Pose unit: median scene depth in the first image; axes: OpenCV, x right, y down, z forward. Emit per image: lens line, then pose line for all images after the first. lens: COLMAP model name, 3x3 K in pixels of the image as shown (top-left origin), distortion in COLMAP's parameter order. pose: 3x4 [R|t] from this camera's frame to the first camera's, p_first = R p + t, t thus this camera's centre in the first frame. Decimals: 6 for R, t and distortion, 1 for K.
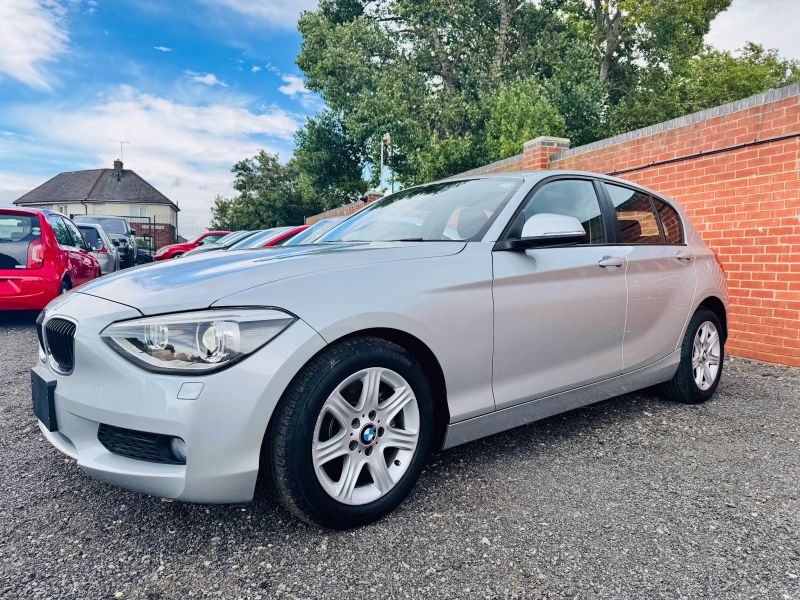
lens RADIAL K [[570.6, 0, 400.0], [0, 570.6, 300.0], [0, 0, 1]] dist [0.010395, -0.008565]
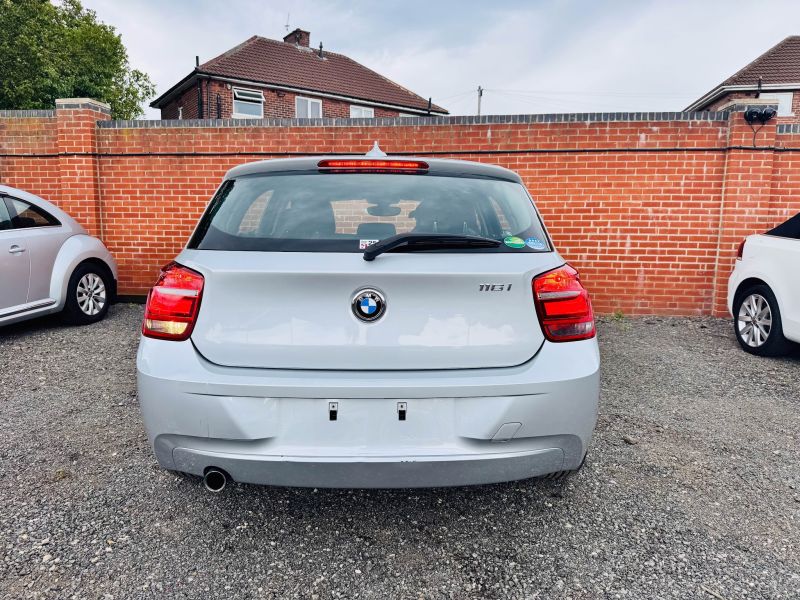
lens RADIAL K [[570.2, 0, 401.8], [0, 570.2, 296.5], [0, 0, 1]] dist [0.030795, -0.047172]
pose [[0.446804, -0.118222, 0.886786, -0.801025], [0.053991, 0.992987, 0.105177, -0.083270], [-0.893001, 0.000885, 0.450054, 0.281892]]
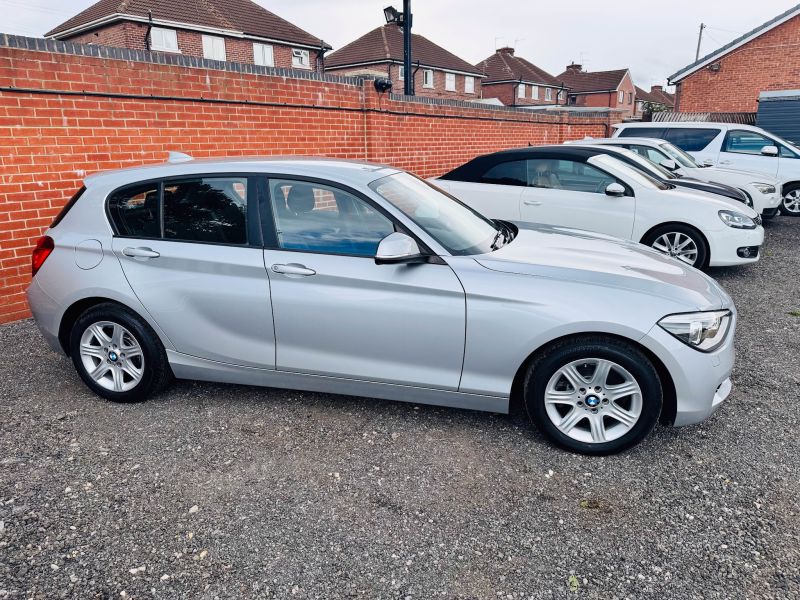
lens RADIAL K [[563.1, 0, 400.0], [0, 563.1, 300.0], [0, 0, 1]] dist [0.049394, -0.067684]
pose [[-0.579246, -0.217815, 0.785513, -0.733858], [0.062659, 0.948891, 0.309323, -0.264159], [-0.812741, 0.228393, -0.535993, 1.430207]]
